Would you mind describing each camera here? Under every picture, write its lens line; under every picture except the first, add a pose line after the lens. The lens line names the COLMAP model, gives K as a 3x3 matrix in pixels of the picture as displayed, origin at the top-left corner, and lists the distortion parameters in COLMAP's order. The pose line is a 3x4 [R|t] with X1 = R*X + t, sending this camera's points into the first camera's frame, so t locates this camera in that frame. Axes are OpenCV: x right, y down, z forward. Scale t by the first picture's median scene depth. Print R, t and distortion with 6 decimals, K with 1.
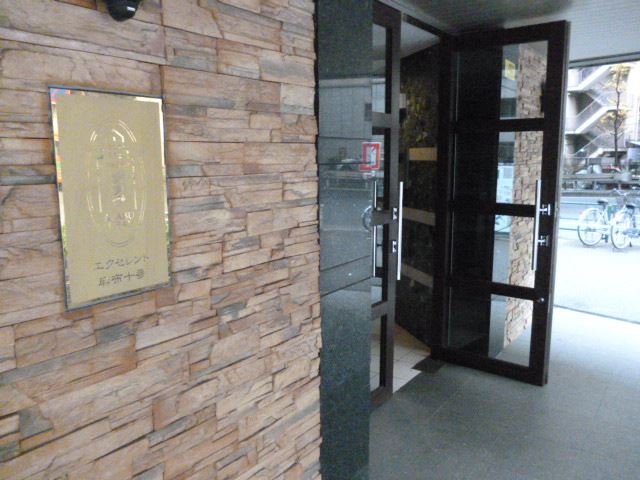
lens RADIAL K [[565.7, 0, 320.0], [0, 565.7, 240.0], [0, 0, 1]] dist [-0.002789, -0.007992]
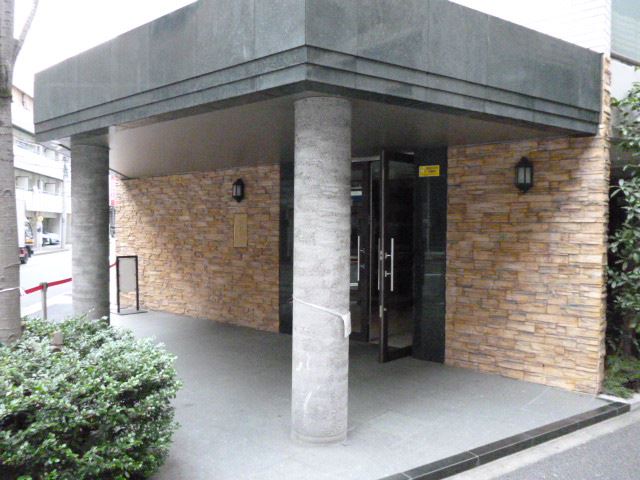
lens RADIAL K [[565.7, 0, 320.0], [0, 565.7, 240.0], [0, 0, 1]] dist [-0.002789, -0.007992]
pose [[-0.147141, 0.017018, -0.988969, 3.540663], [-0.165624, 0.985311, 0.041596, -0.234891], [0.975150, 0.169917, -0.142161, 1.734306]]
